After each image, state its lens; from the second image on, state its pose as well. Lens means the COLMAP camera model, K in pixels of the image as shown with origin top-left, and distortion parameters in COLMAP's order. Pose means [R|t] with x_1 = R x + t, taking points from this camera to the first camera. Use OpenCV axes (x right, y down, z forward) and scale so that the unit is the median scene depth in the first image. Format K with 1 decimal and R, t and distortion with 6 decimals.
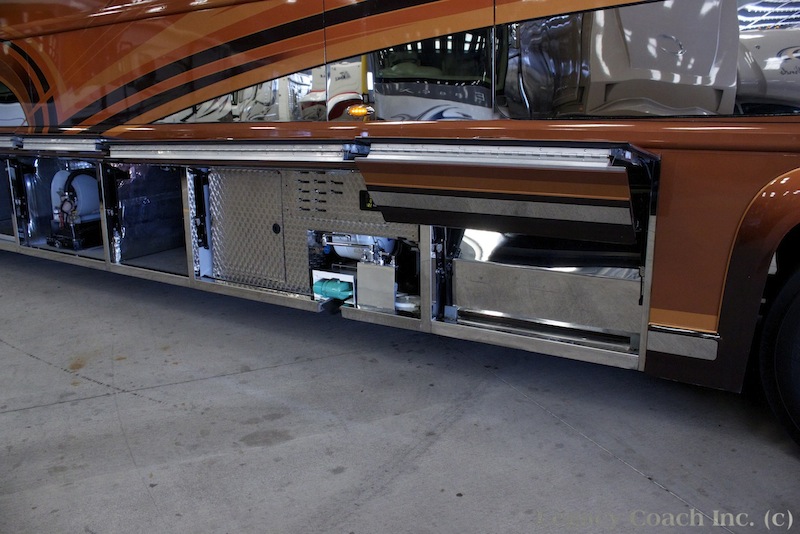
lens RADIAL K [[708.7, 0, 400.0], [0, 708.7, 267.0], [0, 0, 1]] dist [-0.173073, 0.175811]
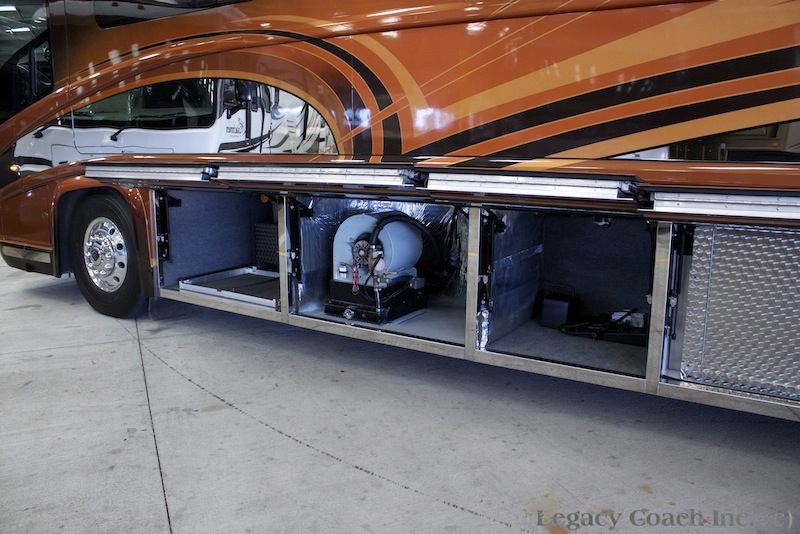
lens RADIAL K [[708.7, 0, 400.0], [0, 708.7, 267.0], [0, 0, 1]] dist [-0.173073, 0.175811]
pose [[0.999884, 0.012410, 0.008857, -0.456336], [-0.012105, 0.999361, -0.033623, -0.059017], [-0.009269, 0.033512, 0.999395, 0.245318]]
